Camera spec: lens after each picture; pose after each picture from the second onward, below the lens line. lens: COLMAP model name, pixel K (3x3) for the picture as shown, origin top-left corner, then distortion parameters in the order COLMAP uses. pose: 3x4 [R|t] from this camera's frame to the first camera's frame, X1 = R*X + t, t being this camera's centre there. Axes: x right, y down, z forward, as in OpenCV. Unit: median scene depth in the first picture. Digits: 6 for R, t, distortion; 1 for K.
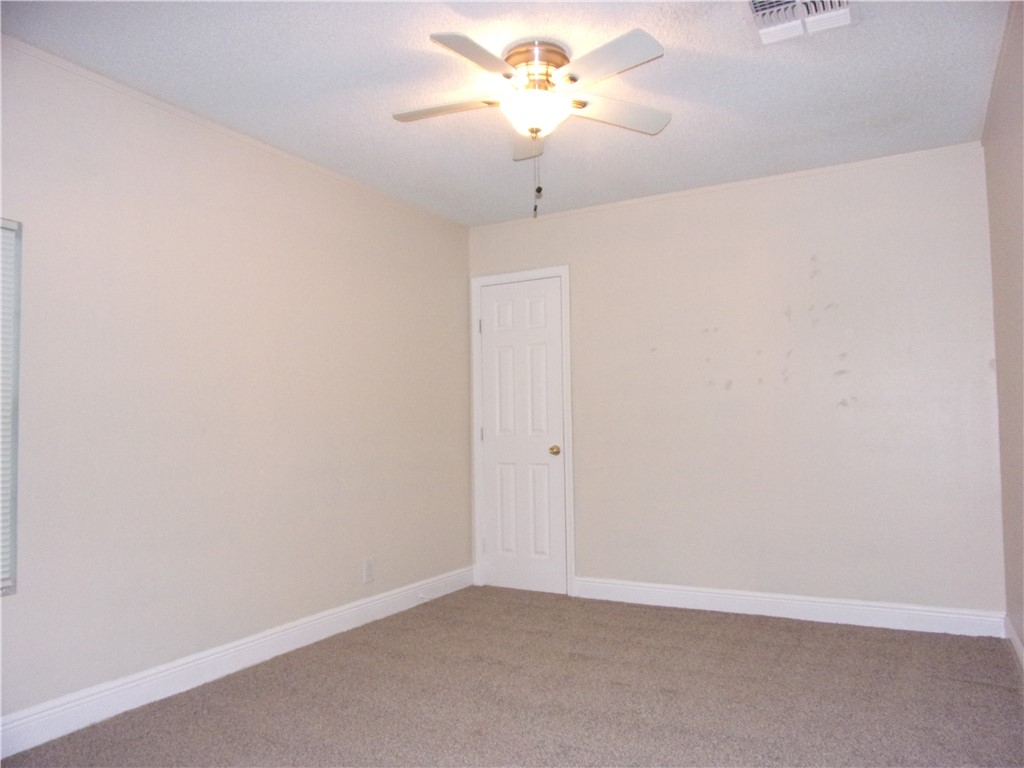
lens RADIAL K [[724.9, 0, 518.4], [0, 724.9, 382.9], [0, 0, 1]] dist [-0.040231, 0.008109]
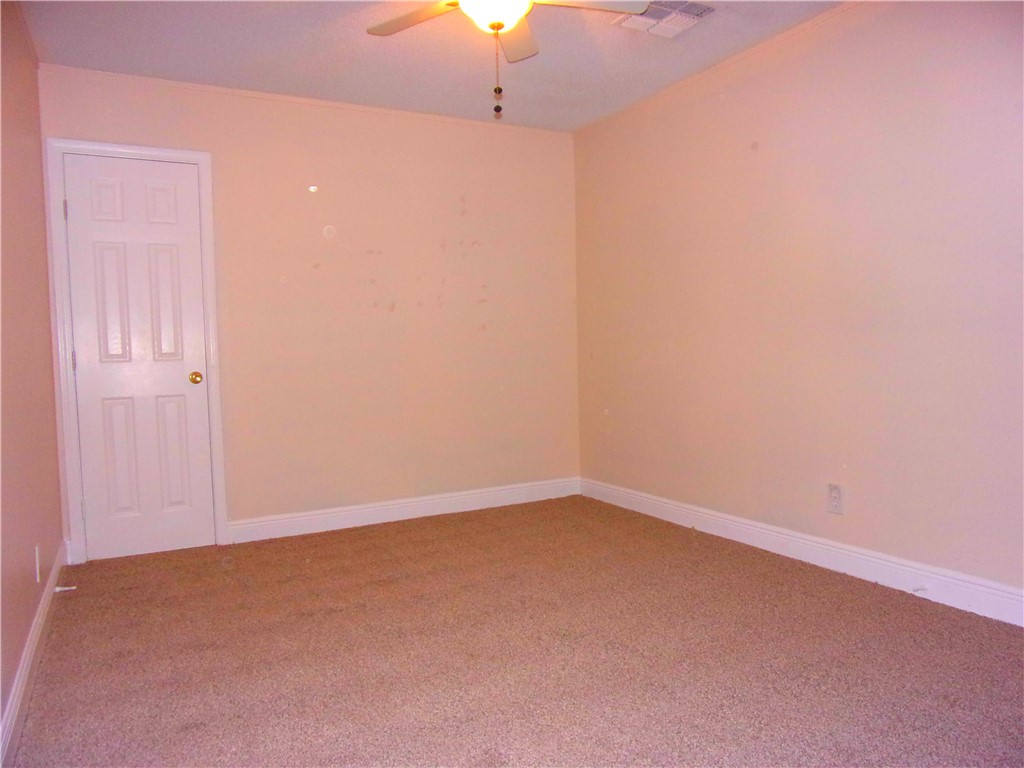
lens RADIAL K [[724.9, 0, 518.5], [0, 724.9, 389.2], [0, 0, 1]] dist [-0.040231, 0.008109]
pose [[0.537175, -0.047762, 0.842117, -0.488062], [-0.034155, 0.996345, 0.078297, 0.032223], [-0.842779, -0.070821, 0.533580, 0.276031]]
